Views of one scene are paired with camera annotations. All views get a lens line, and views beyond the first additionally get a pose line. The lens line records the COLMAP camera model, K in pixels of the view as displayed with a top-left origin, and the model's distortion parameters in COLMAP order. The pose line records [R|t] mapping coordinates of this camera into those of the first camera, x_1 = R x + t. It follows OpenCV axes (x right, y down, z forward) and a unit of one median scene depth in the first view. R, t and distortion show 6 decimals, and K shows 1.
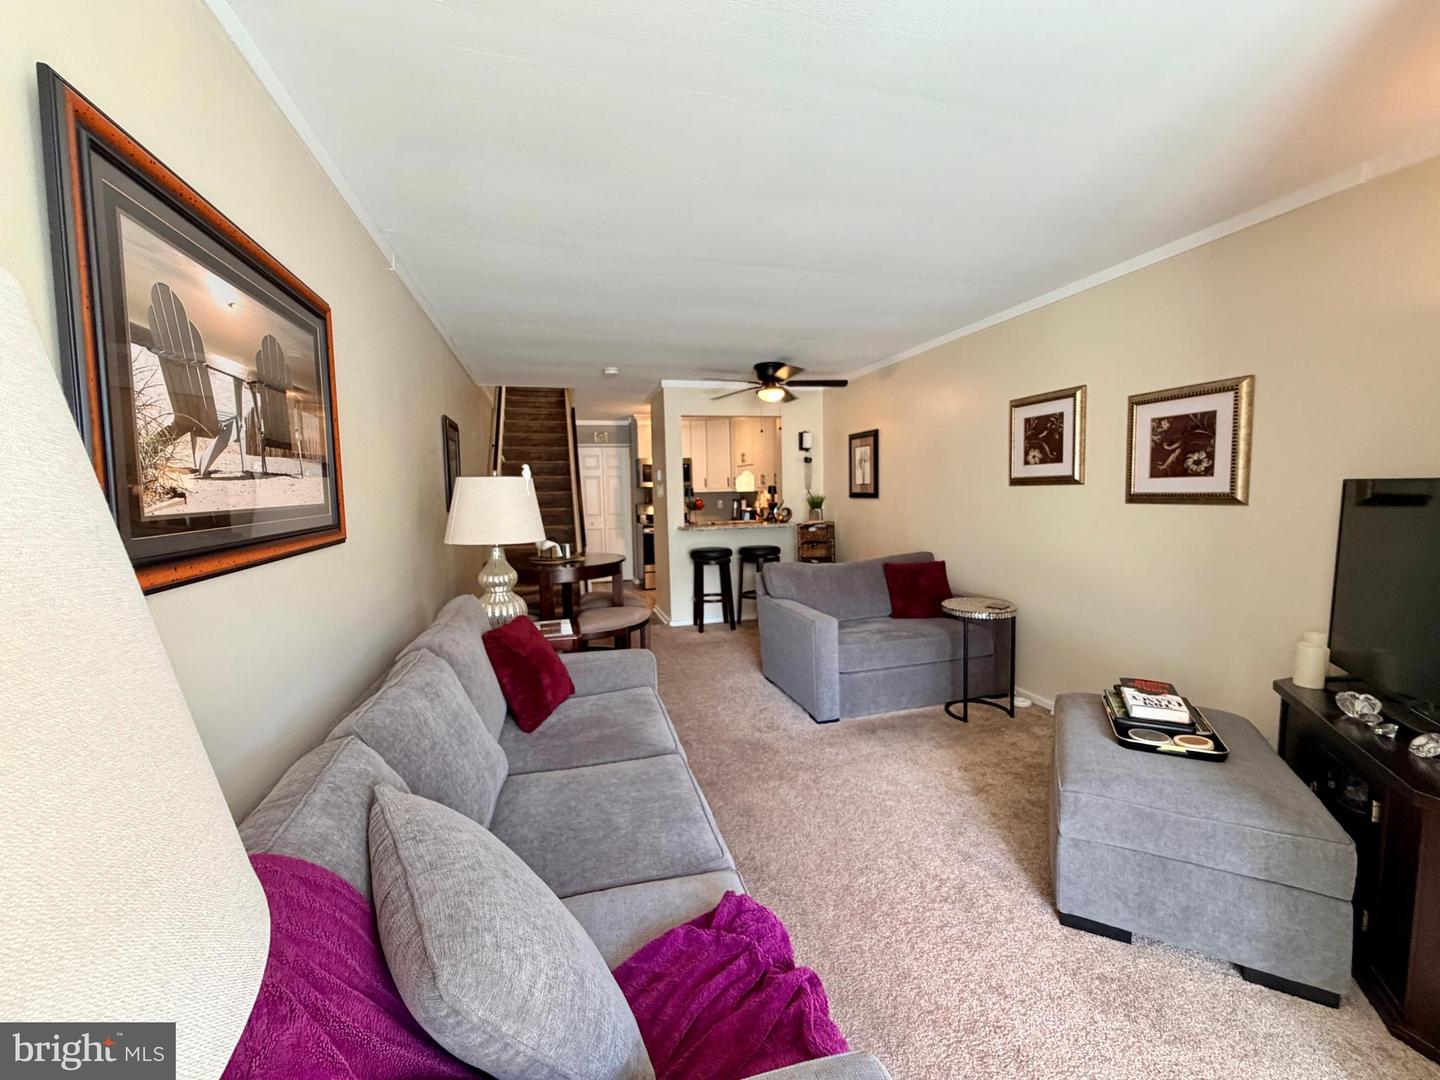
lens RADIAL K [[572.6, 0, 726.1], [0, 572.6, 537.1], [0, 0, 1]] dist [-0.002147, 0.000705]
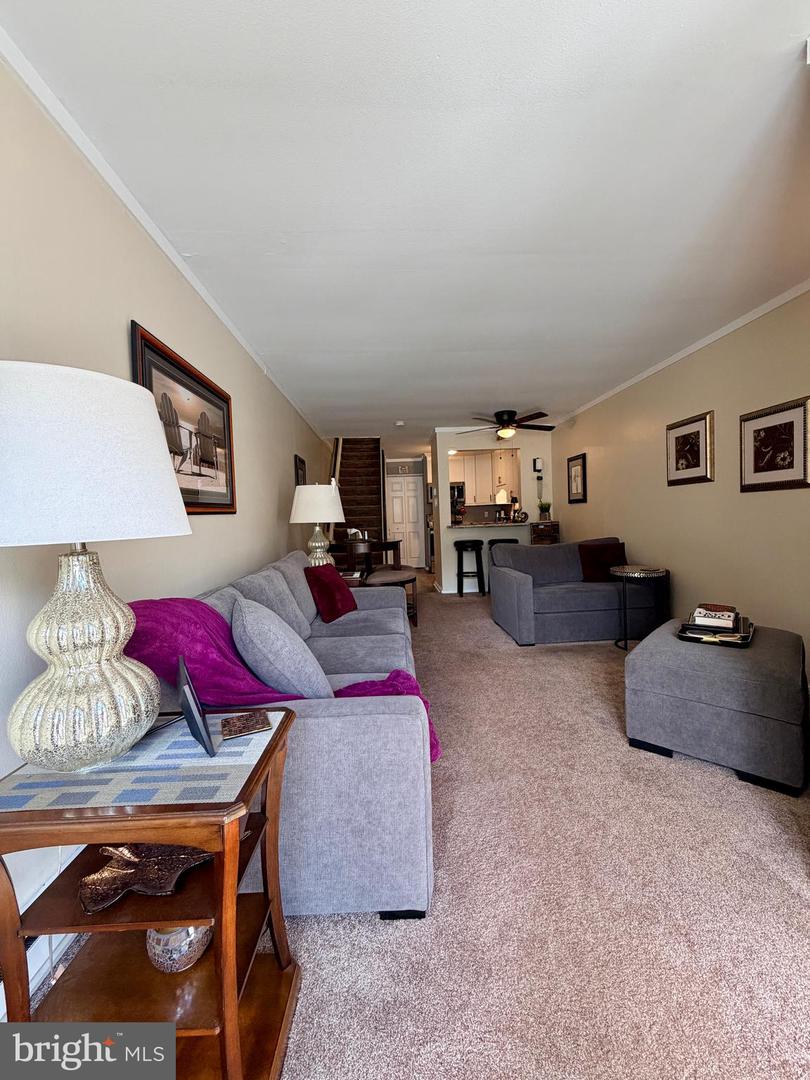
lens RADIAL K [[429.5, 0, 414.8], [0, 429.5, 534.9], [0, 0, 1]] dist [-0.002147, 0.000705]
pose [[0.974732, -0.005309, -0.223314, 0.178832], [-0.001524, 0.999536, -0.030414, 0.084104], [0.223372, 0.029986, 0.974272, -0.204484]]
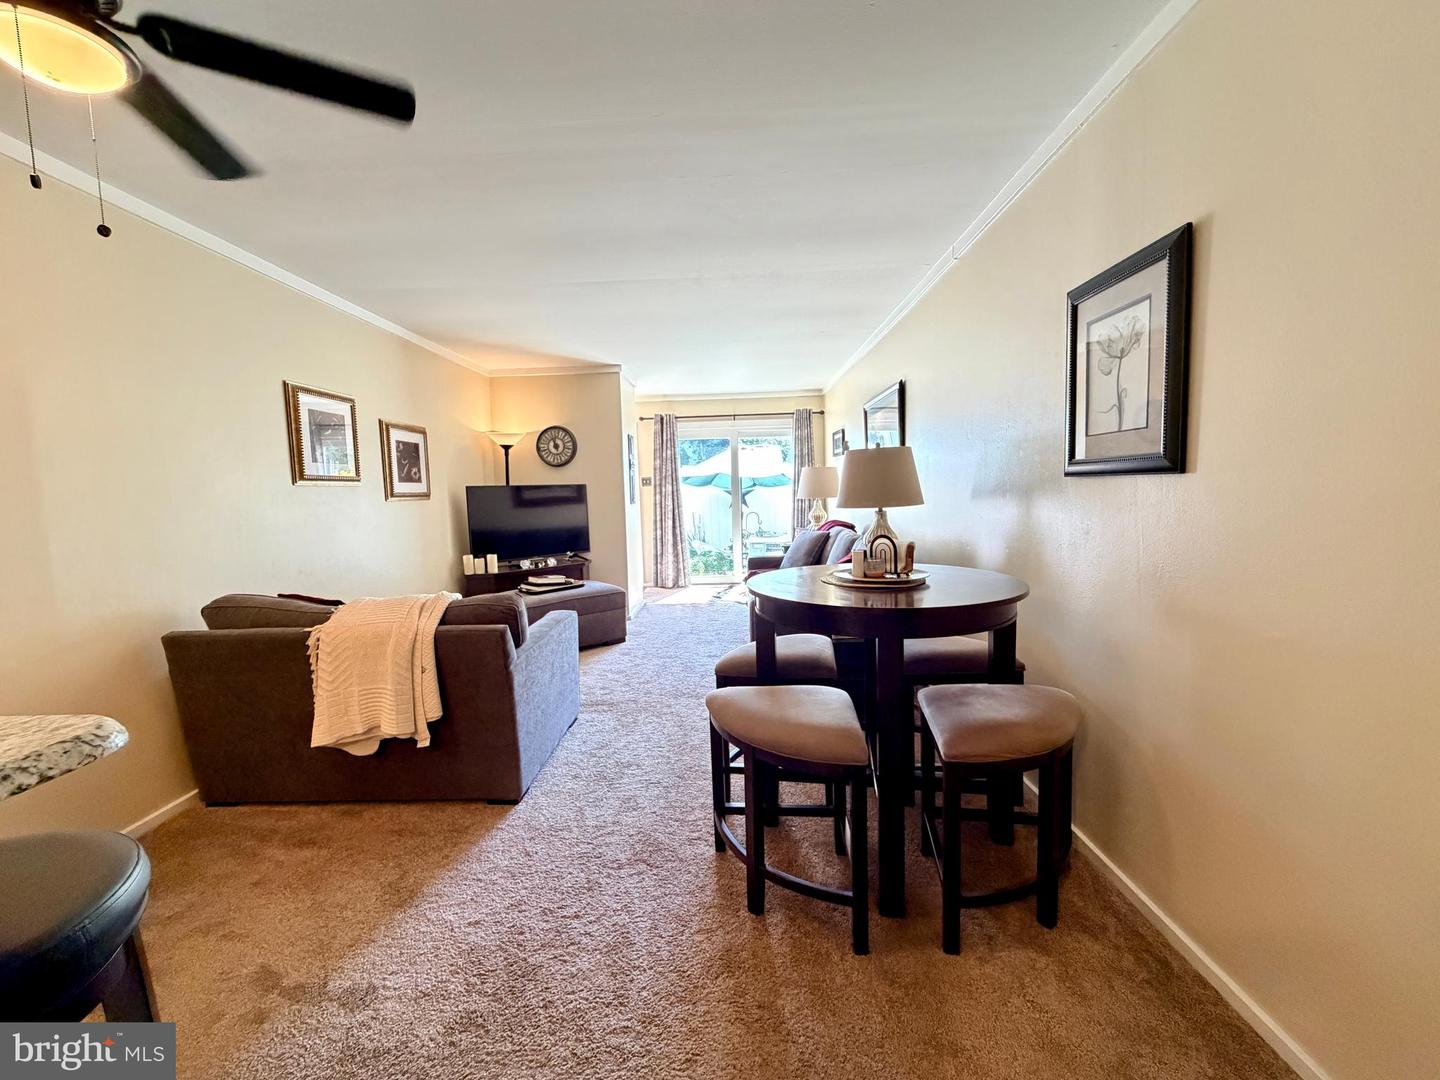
lens RADIAL K [[572.6, 0, 716.8], [0, 572.6, 536.4], [0, 0, 1]] dist [-0.002147, 0.000705]
pose [[-0.947661, 0.016111, 0.318872, -0.474958], [0.066881, 0.986585, 0.148916, -0.136040], [-0.312195, 0.162449, -0.936026, 2.209795]]
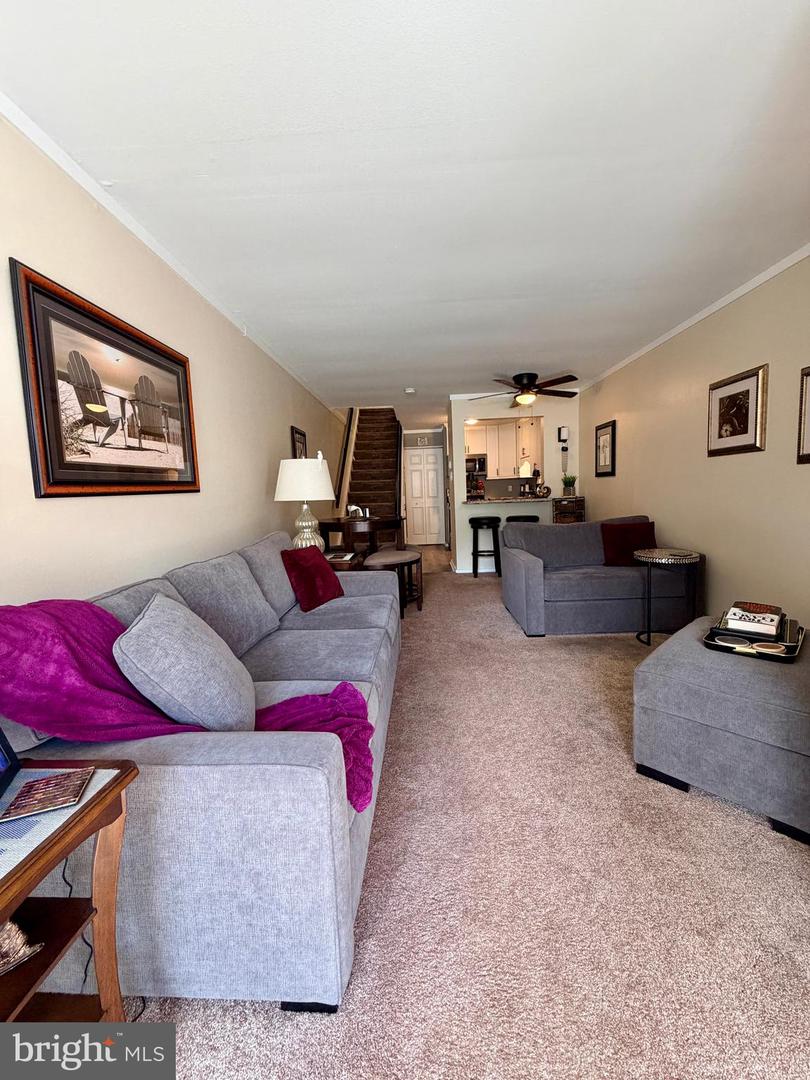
lens RADIAL K [[429.5, 0, 414.3], [0, 429.5, 535.9], [0, 0, 1]] dist [-0.002147, 0.000705]
pose [[0.954518, 0.014545, -0.297799, 0.249873], [-0.004461, 0.999394, 0.034513, 0.064251], [0.298121, -0.031615, 0.954004, -0.055434]]
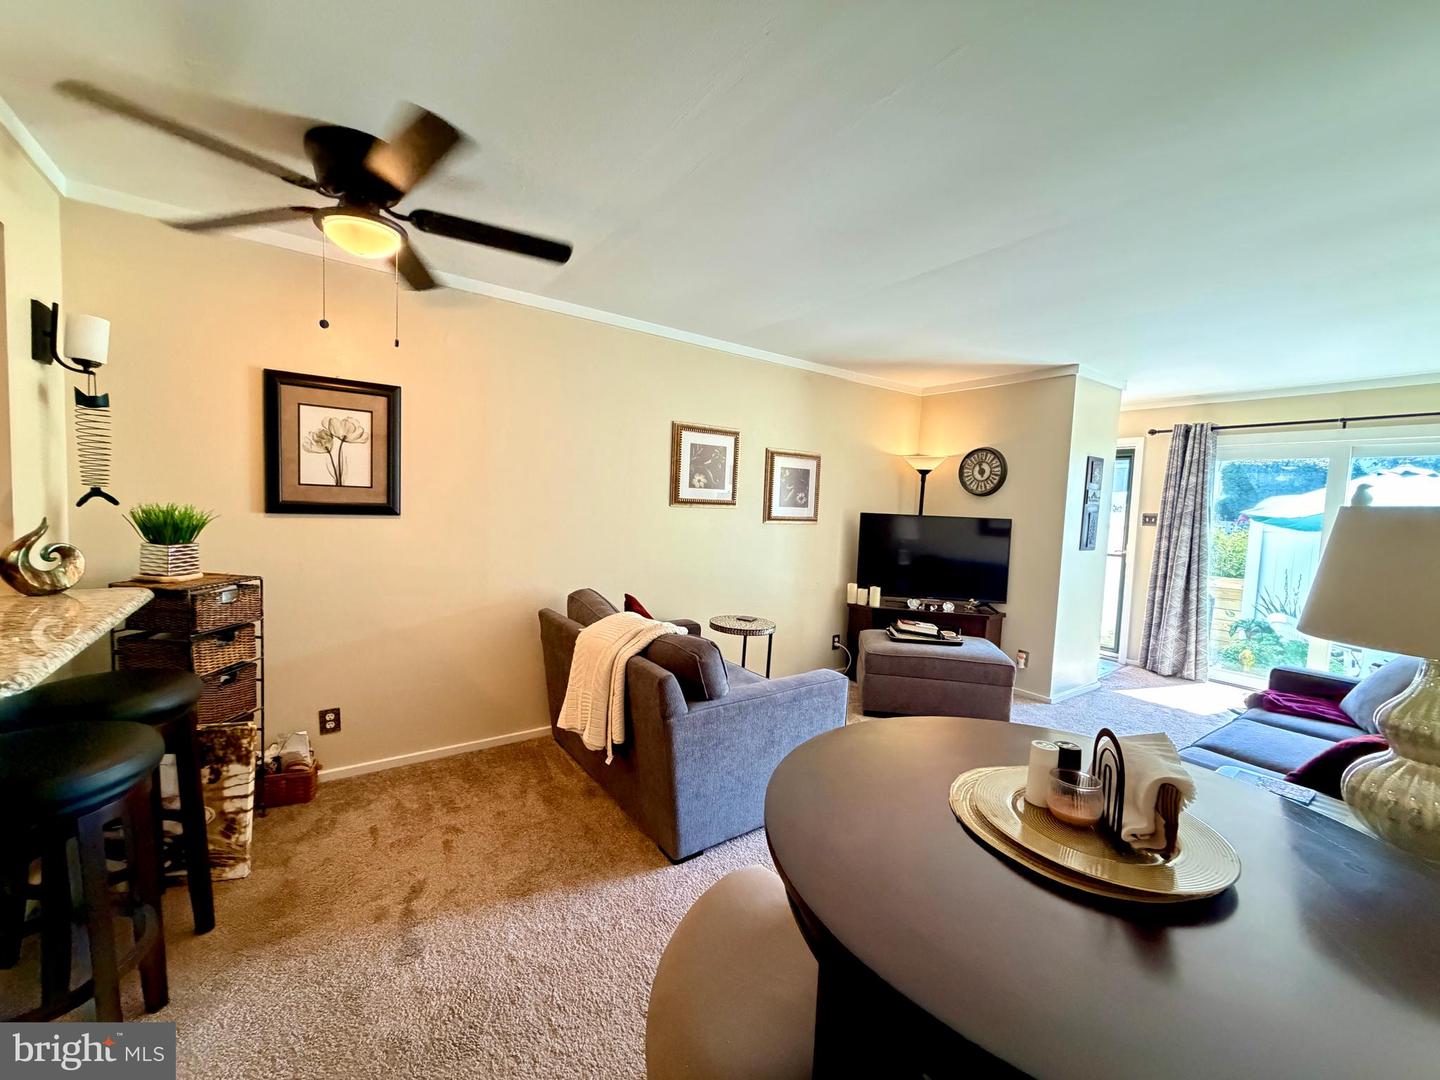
lens RADIAL K [[572.6, 0, 716.0], [0, 572.6, 534.9], [0, 0, 1]] dist [-0.002147, 0.000705]
pose [[-0.319454, -0.057054, 0.945883, -0.669001], [0.035495, 0.996765, 0.072111, -0.150762], [-0.946937, 0.056611, -0.316395, 1.726857]]
